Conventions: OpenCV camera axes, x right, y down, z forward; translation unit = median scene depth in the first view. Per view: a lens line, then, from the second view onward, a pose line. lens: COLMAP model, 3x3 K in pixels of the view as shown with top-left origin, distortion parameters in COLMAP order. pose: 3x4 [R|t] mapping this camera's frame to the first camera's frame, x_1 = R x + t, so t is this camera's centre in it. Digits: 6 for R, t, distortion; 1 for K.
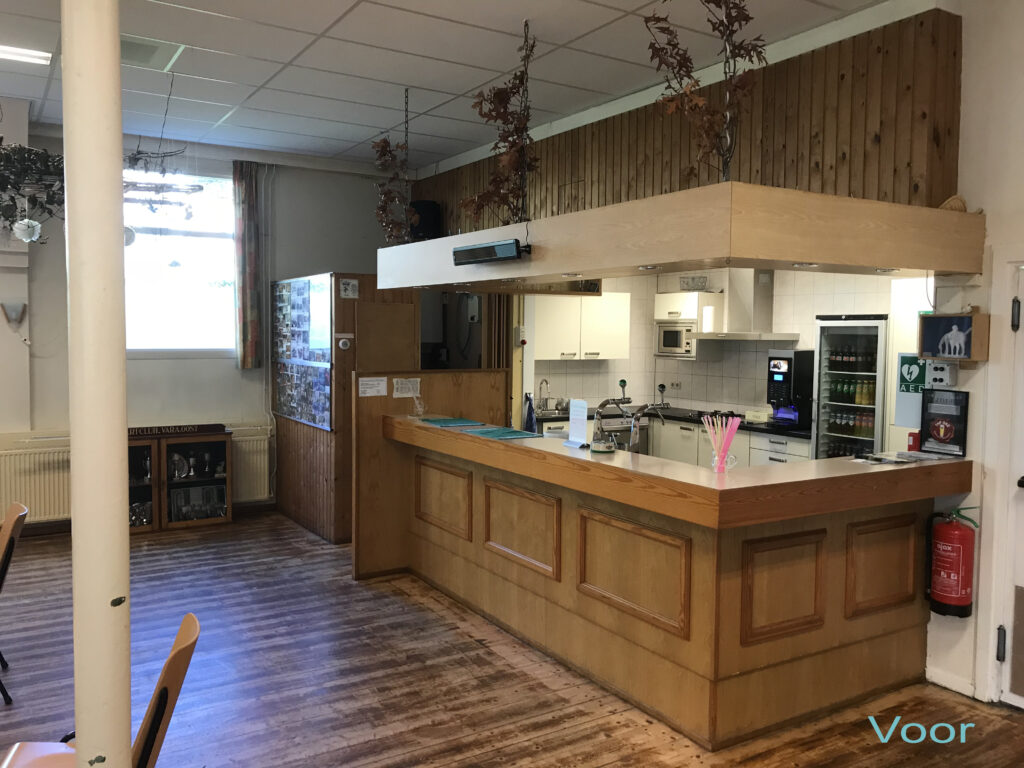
lens RADIAL K [[841.8, 0, 508.6], [0, 841.8, 387.2], [0, 0, 1]] dist [0.023997, -0.009244]
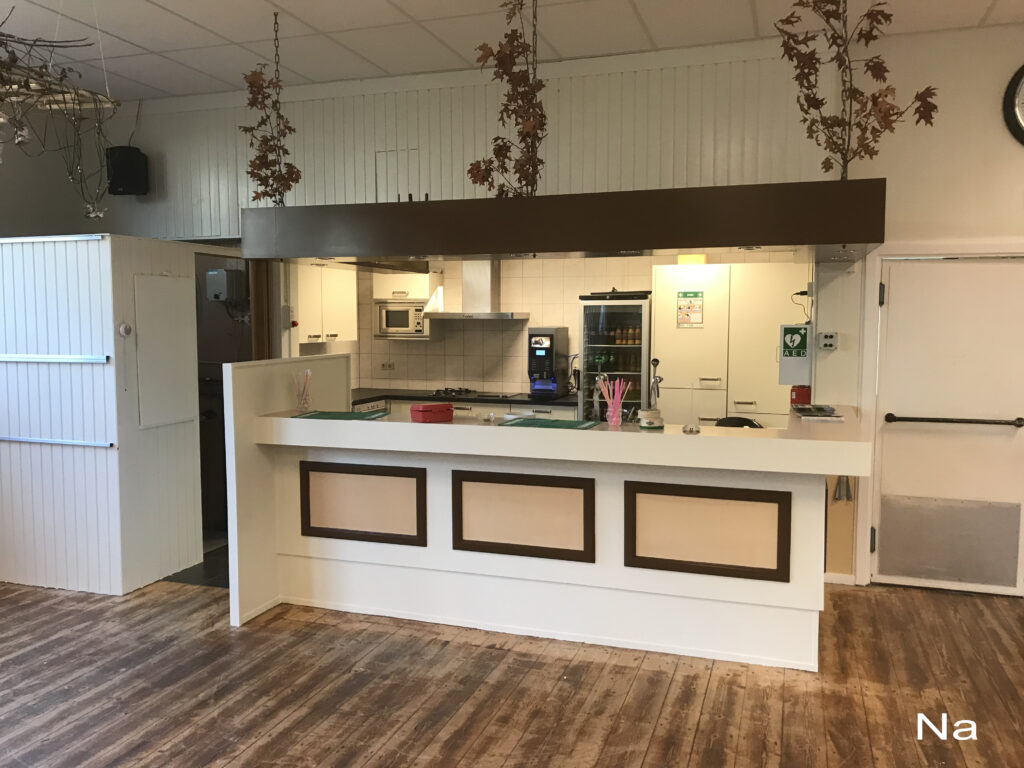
lens RADIAL K [[841.8, 0, 510.8], [0, 841.8, 377.5], [0, 0, 1]] dist [0.023997, -0.009244]
pose [[0.769770, -0.055380, 0.635914, -0.573891], [0.049446, 0.998409, 0.027094, -0.015486], [-0.636403, 0.010587, 0.771284, 0.270580]]
